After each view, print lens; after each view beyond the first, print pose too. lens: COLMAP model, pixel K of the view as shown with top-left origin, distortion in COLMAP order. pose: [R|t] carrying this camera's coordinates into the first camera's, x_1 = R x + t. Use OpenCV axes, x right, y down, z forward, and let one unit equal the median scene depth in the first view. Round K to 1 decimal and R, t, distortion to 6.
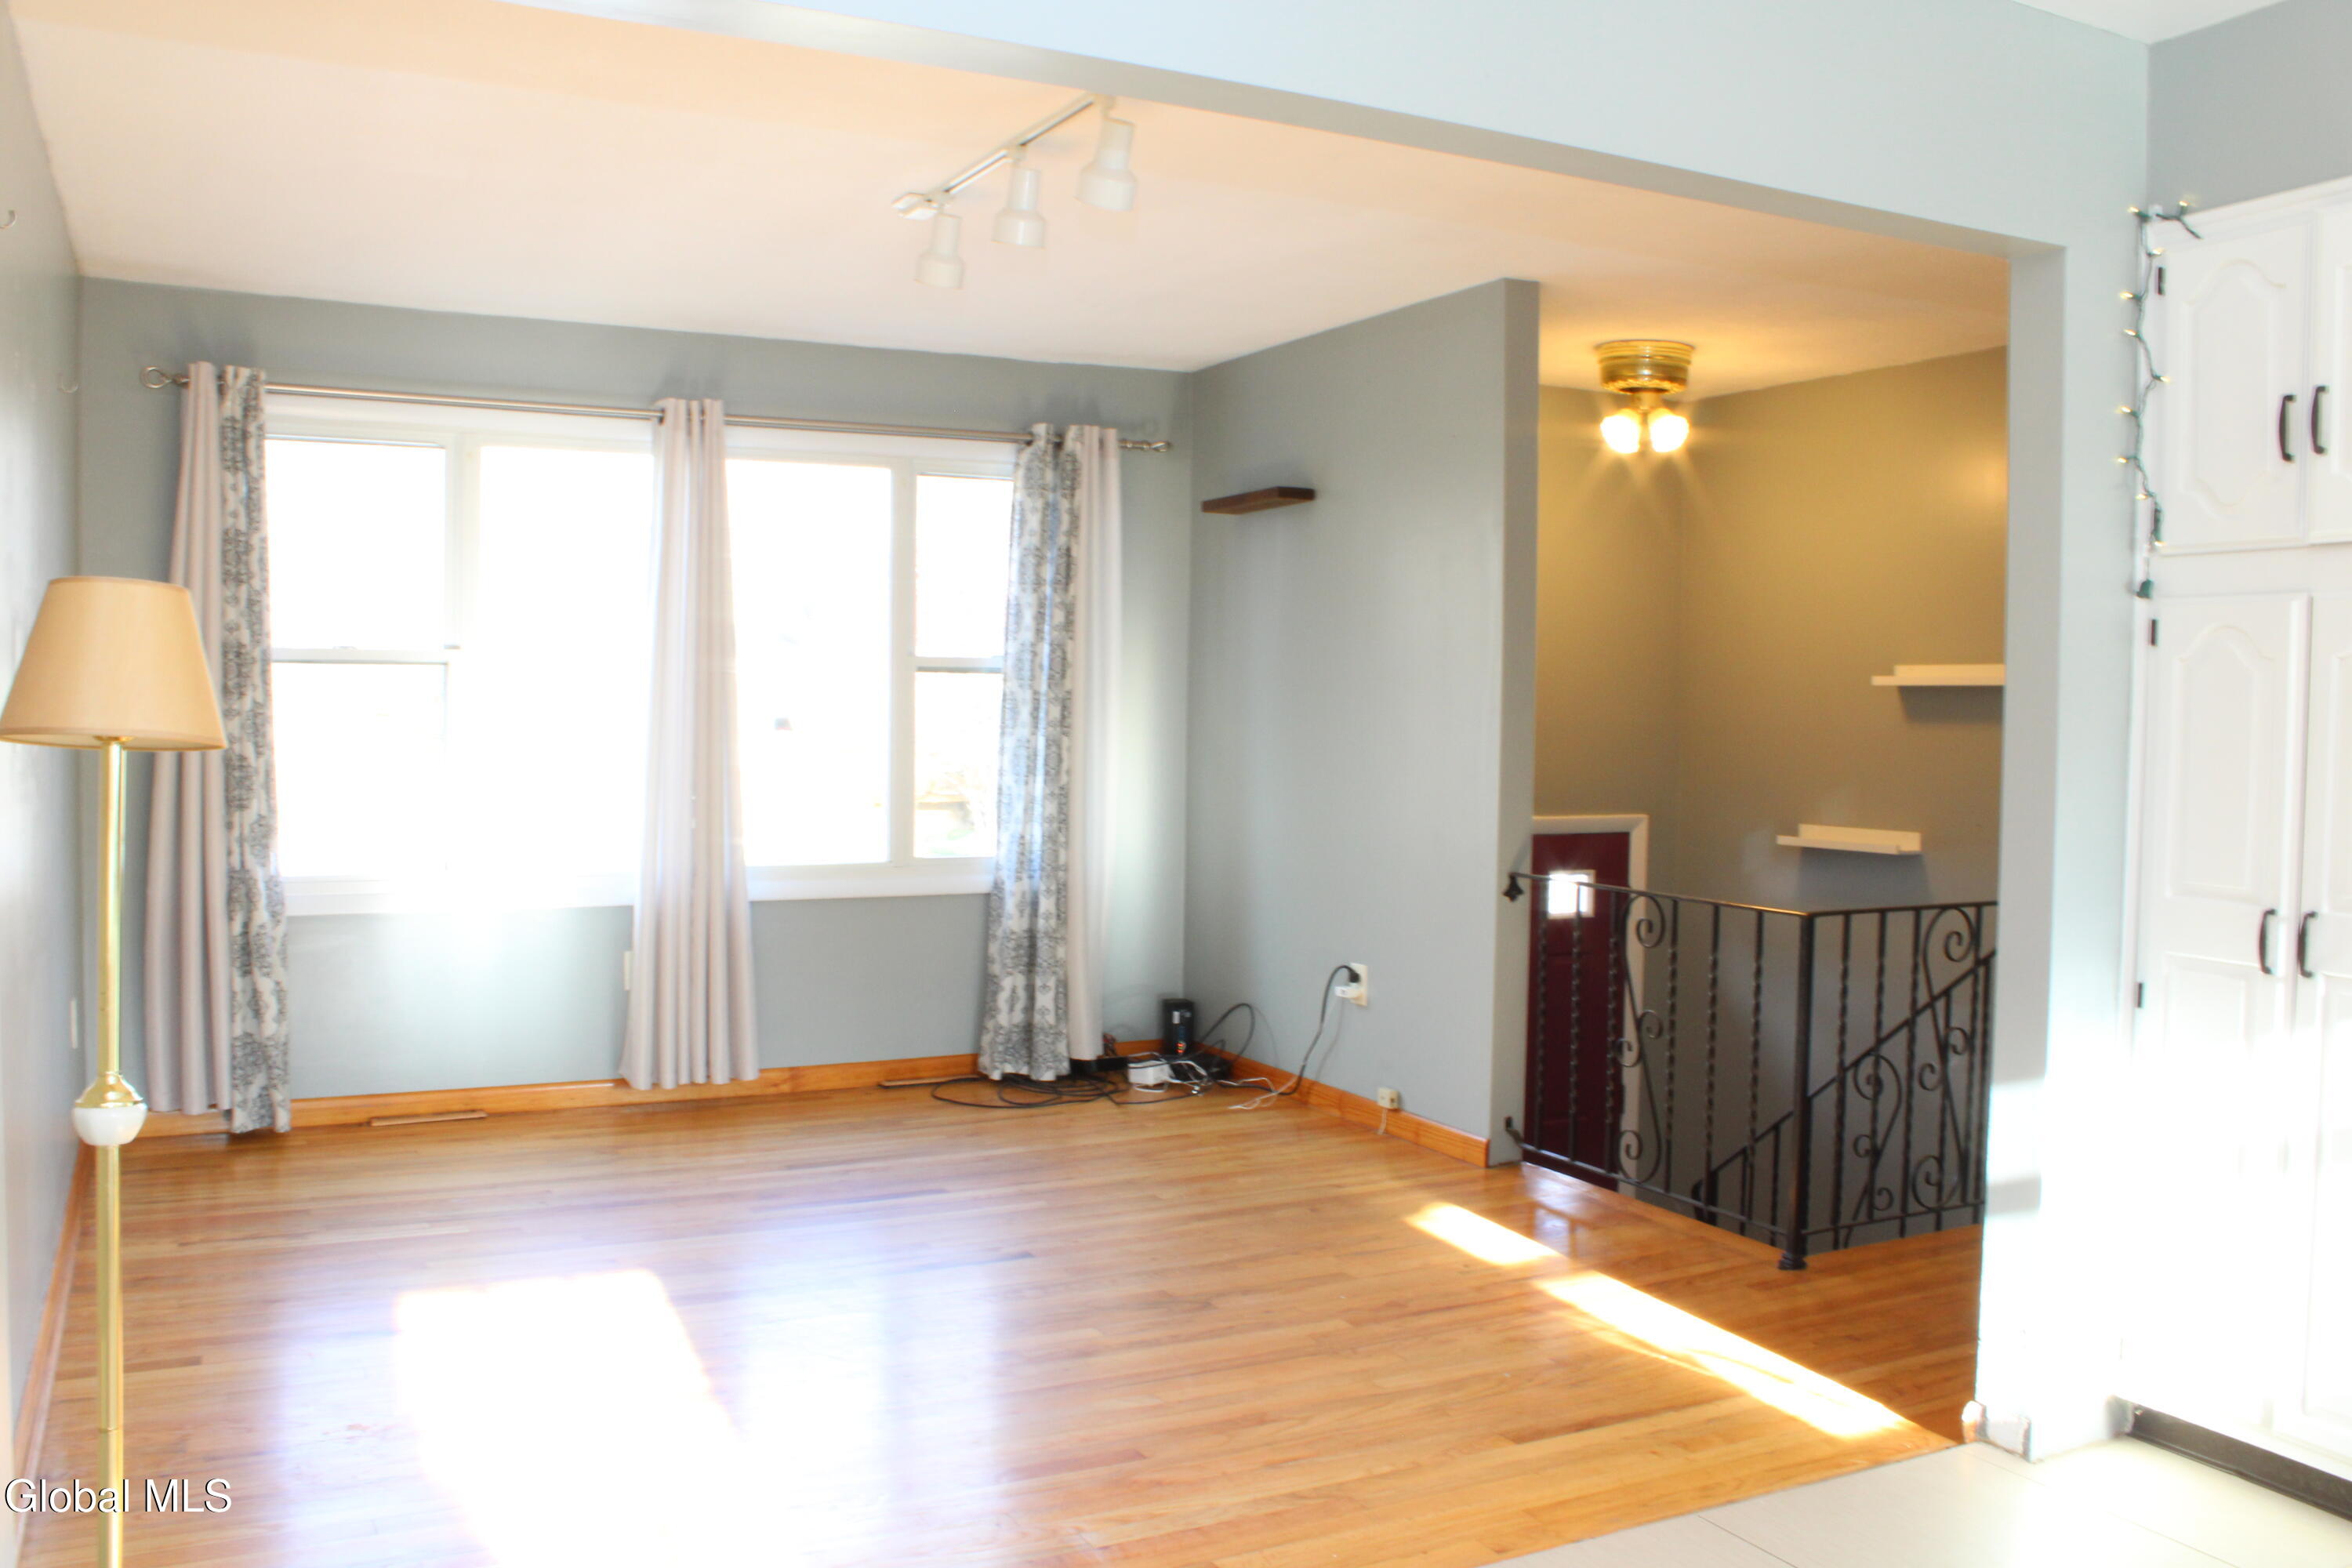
lens RADIAL K [[1999.6, 0, 1181.2], [0, 1999.6, 762.6], [0, 0, 1]] dist [-0.136990, 0.107000]
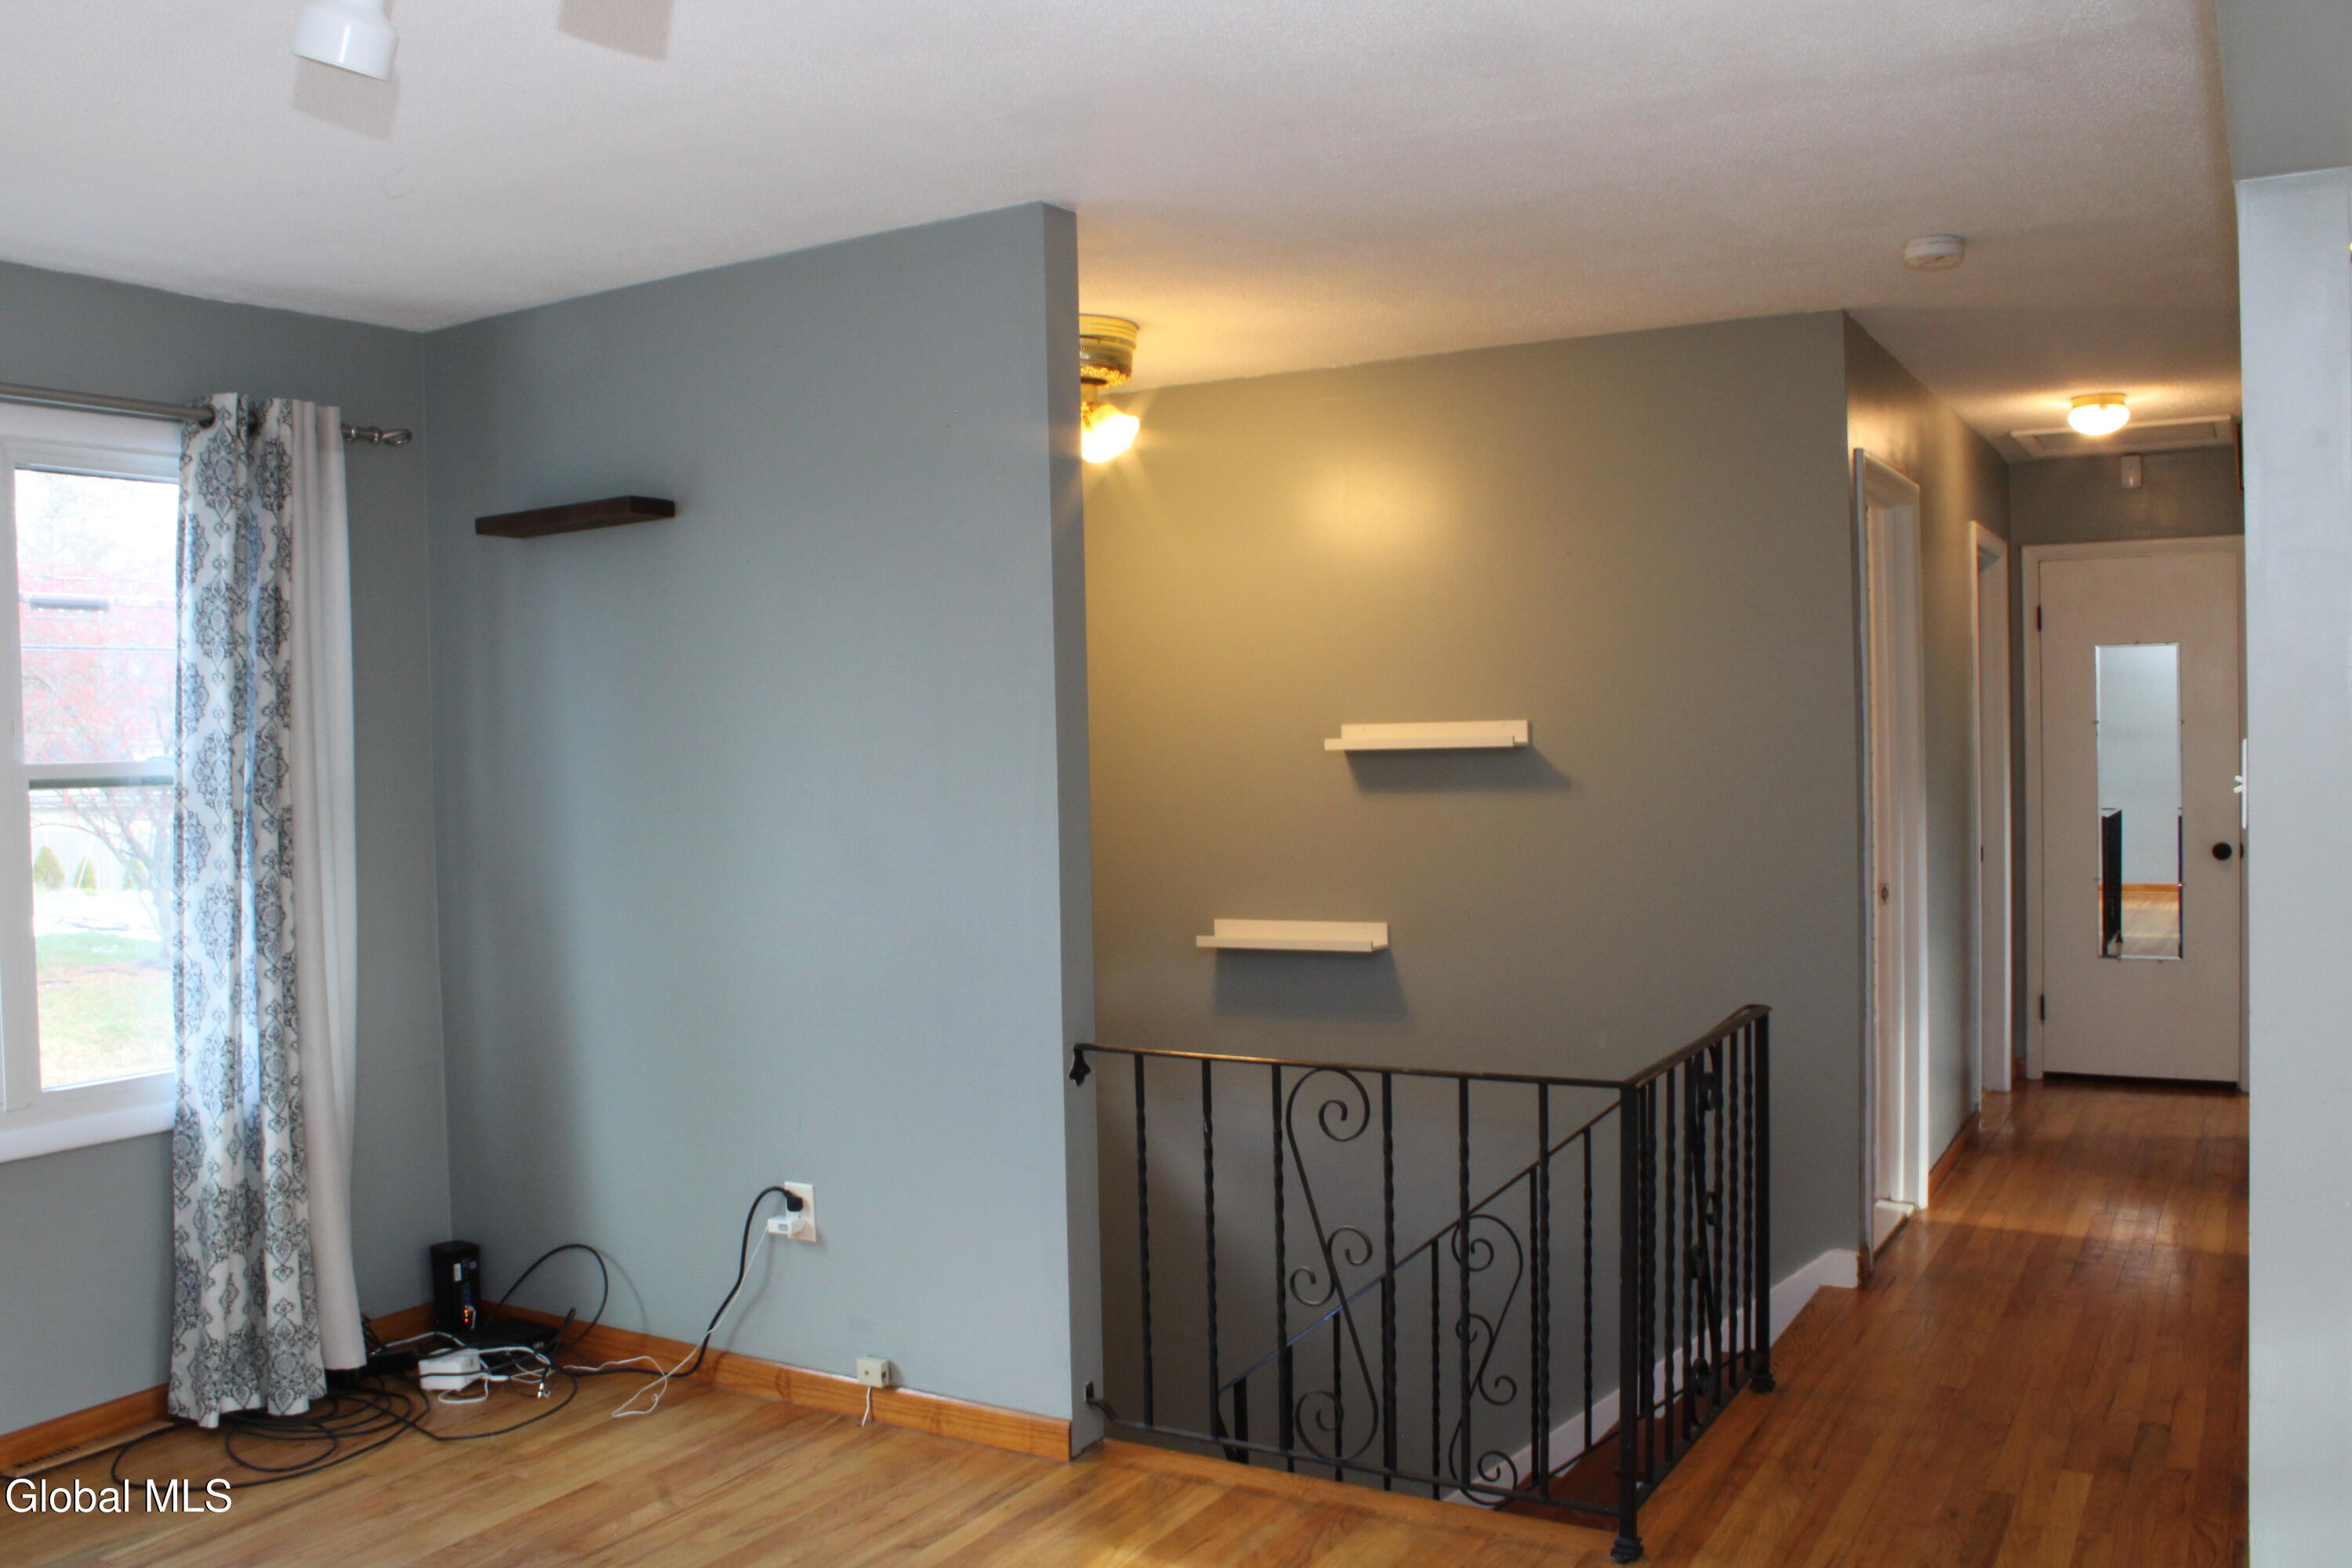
lens RADIAL K [[1999.6, 0, 1179.0], [0, 1999.6, 793.0], [0, 0, 1]] dist [-0.136990, 0.107000]
pose [[0.856560, -0.048241, 0.513788, -0.134196], [0.053107, 0.998575, 0.005223, -0.028697], [-0.513308, 0.022812, 0.857901, 0.309449]]
